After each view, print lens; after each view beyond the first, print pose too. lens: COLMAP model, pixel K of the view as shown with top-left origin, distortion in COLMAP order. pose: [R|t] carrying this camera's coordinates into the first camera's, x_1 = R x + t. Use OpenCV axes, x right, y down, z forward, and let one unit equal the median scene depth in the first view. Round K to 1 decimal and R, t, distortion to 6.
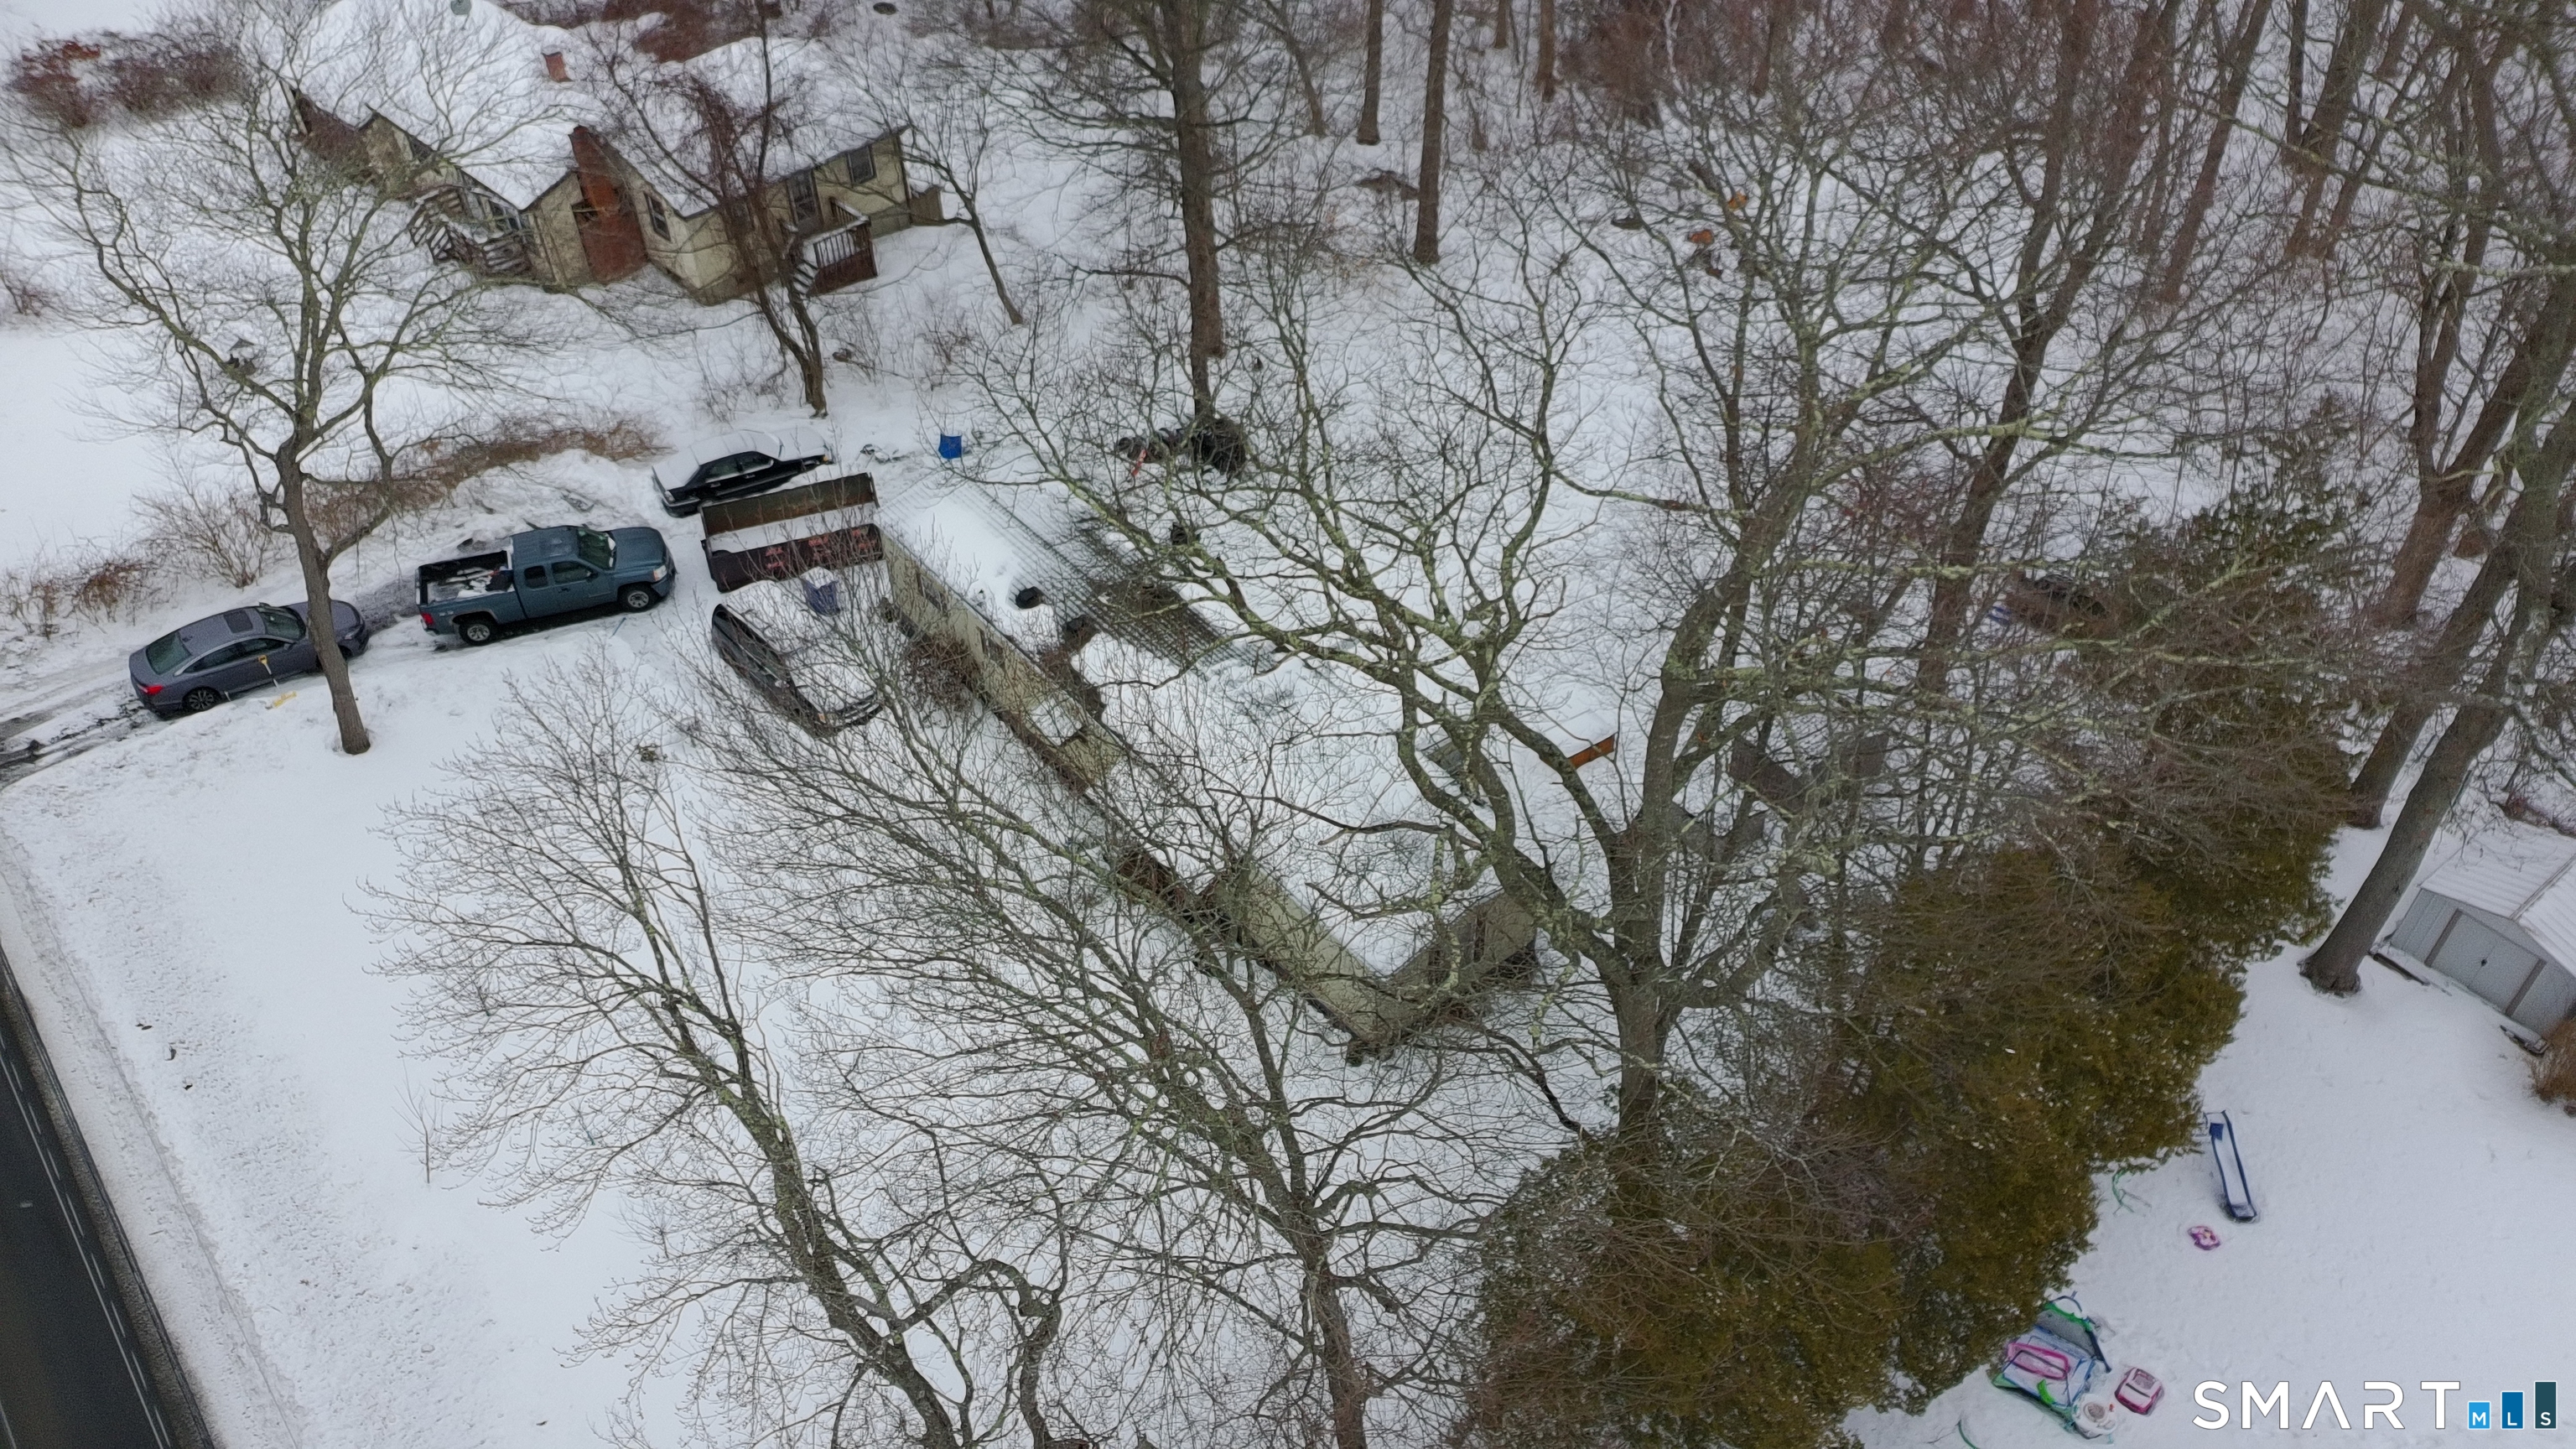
lens RADIAL K [[1980.5, 0, 1298.8], [0, 1980.5, 732.0], [0, 0, 1]] dist [0.068242, -0.050415]
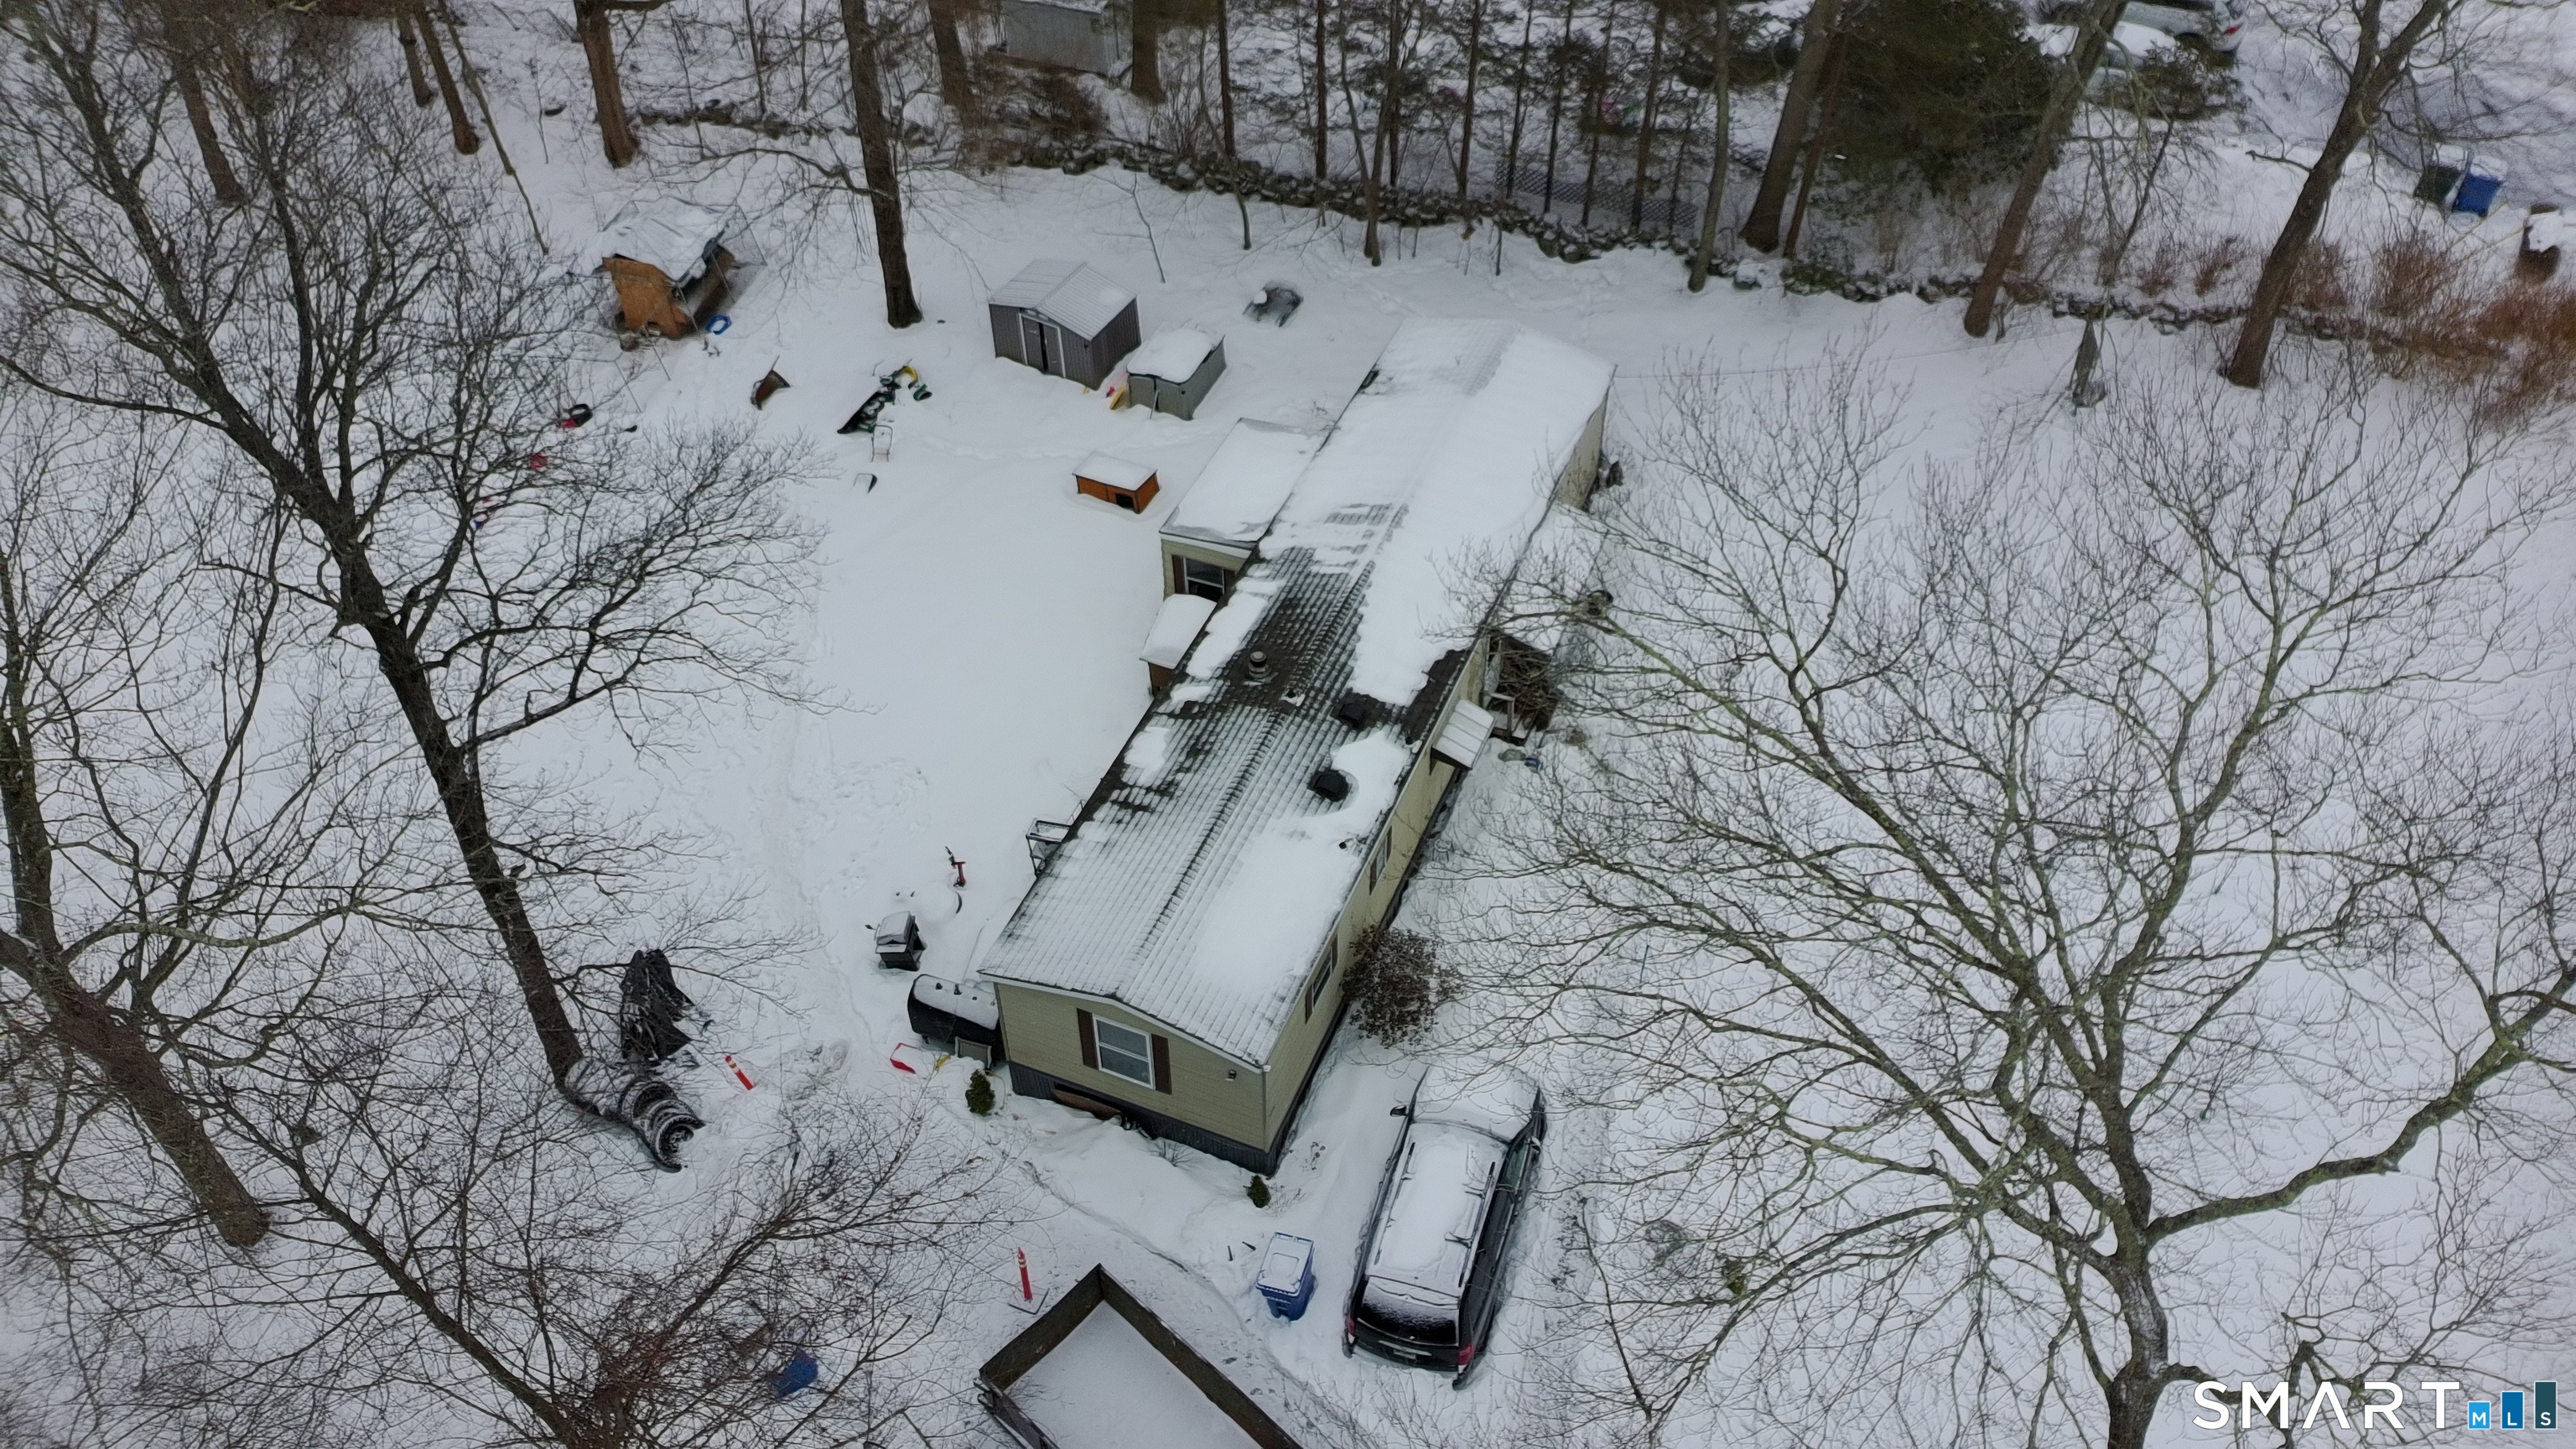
lens RADIAL K [[1980.5, 0, 1286.0], [0, 1980.5, 734.5], [0, 0, 1]] dist [0.068242, -0.050415]
pose [[-0.464717, -0.614538, 0.637480, -0.478070], [0.623266, 0.284357, 0.728479, -0.501613], [-0.628950, 0.735856, 0.250875, 0.694346]]
